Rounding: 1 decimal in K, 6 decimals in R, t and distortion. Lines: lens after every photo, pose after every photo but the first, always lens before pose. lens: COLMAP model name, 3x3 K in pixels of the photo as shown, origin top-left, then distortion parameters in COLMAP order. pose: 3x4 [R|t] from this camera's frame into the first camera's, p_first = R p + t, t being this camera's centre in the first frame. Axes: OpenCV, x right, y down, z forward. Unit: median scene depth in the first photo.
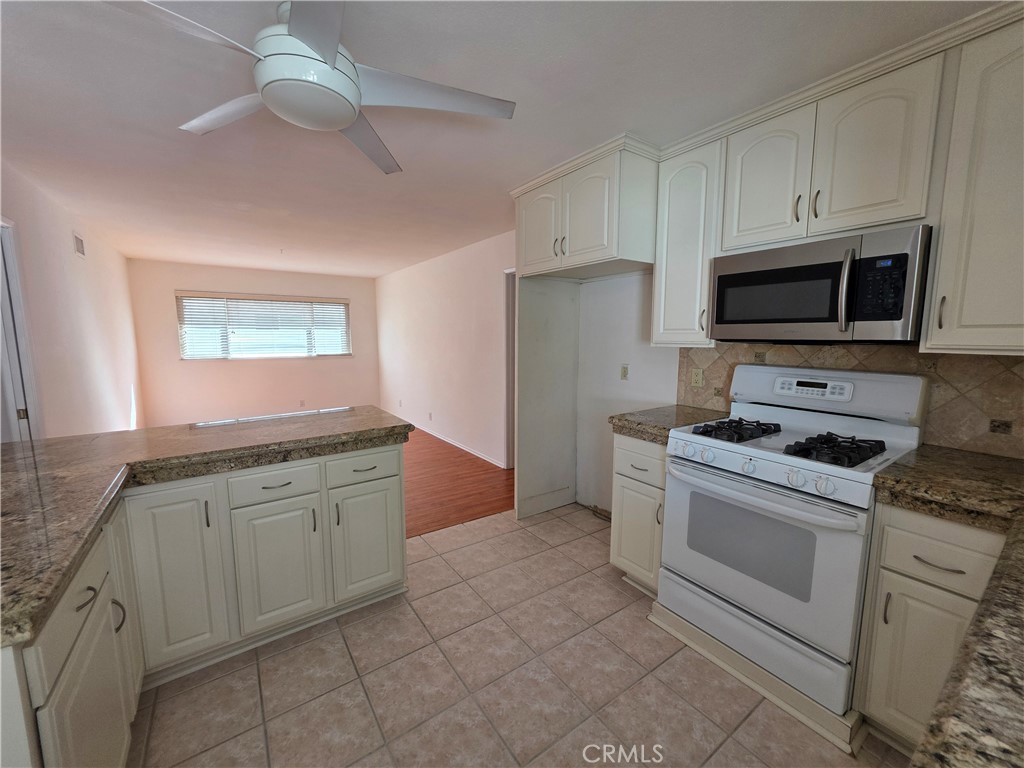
lens RADIAL K [[412.4, 0, 512.4], [0, 412.4, 383.3], [0, 0, 1]] dist [-0.001015, 0.000017]
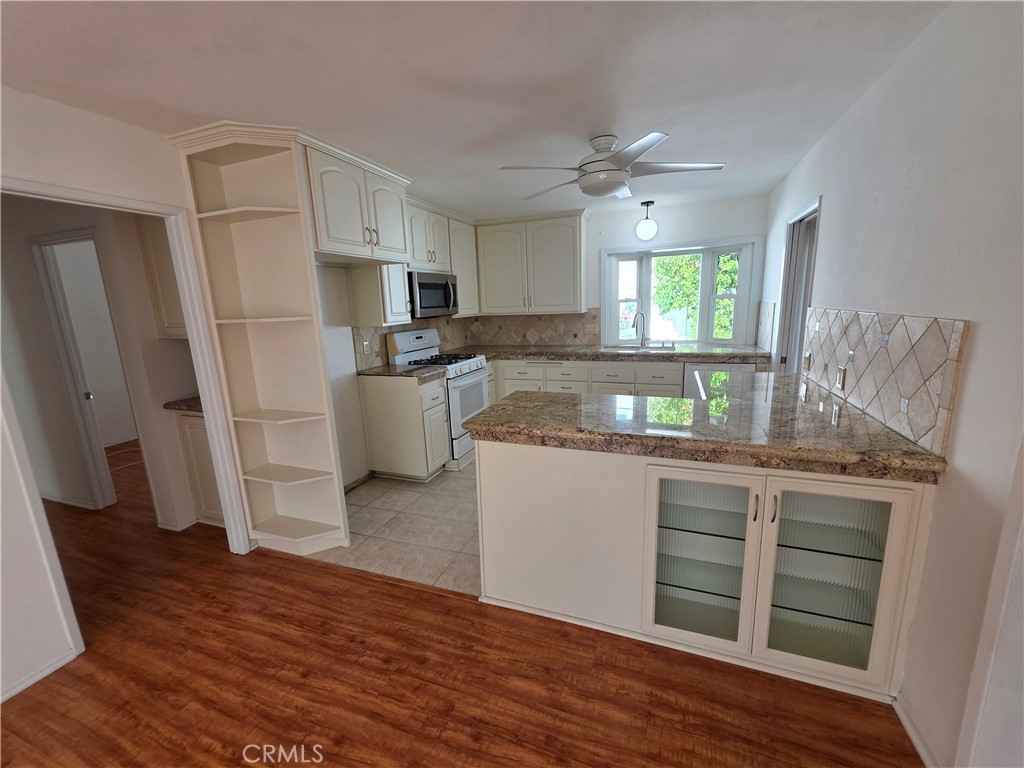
lens RADIAL K [[412.4, 0, 518.9], [0, 412.4, 385.3], [0, 0, 1]] dist [-0.001015, 0.000017]
pose [[-0.562623, -0.149906, 0.813009, -0.758366], [0.136672, 0.953025, 0.270303, -0.151634], [-0.815338, 0.263194, -0.515706, 0.991343]]
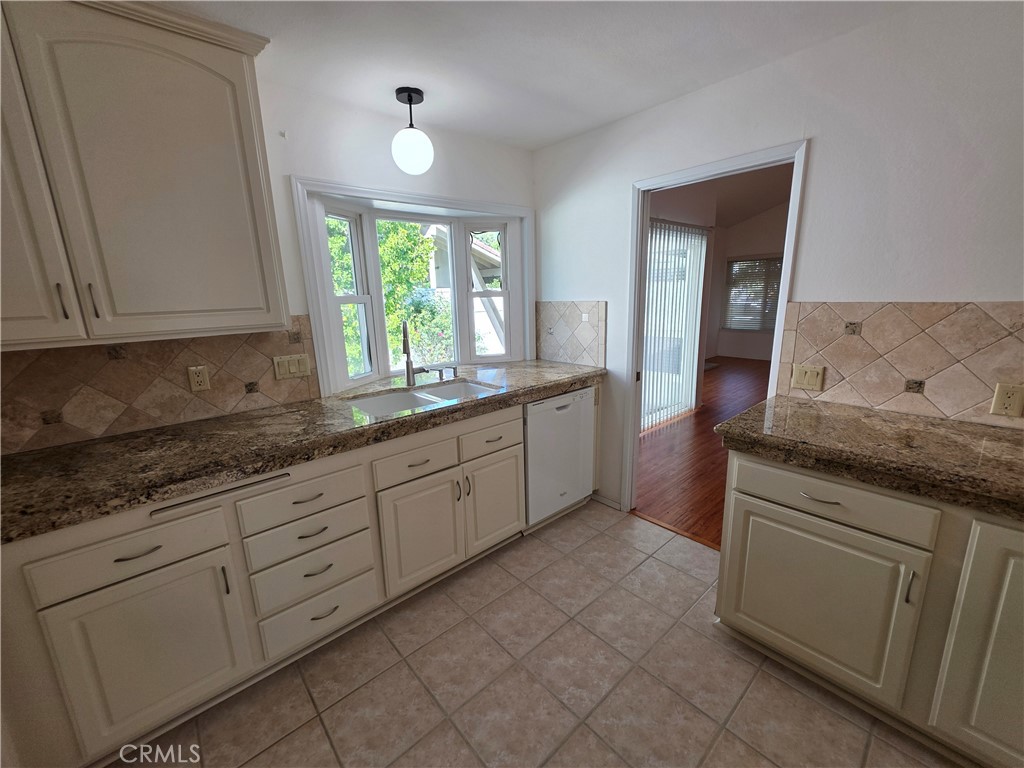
lens RADIAL K [[412.4, 0, 515.9], [0, 412.4, 388.6], [0, 0, 1]] dist [-0.001015, 0.000017]
pose [[-0.993362, 0.046019, -0.105421, 0.027889], [0.006125, 0.936347, 0.351023, -0.097758], [0.114864, 0.348047, -0.930414, 0.616207]]
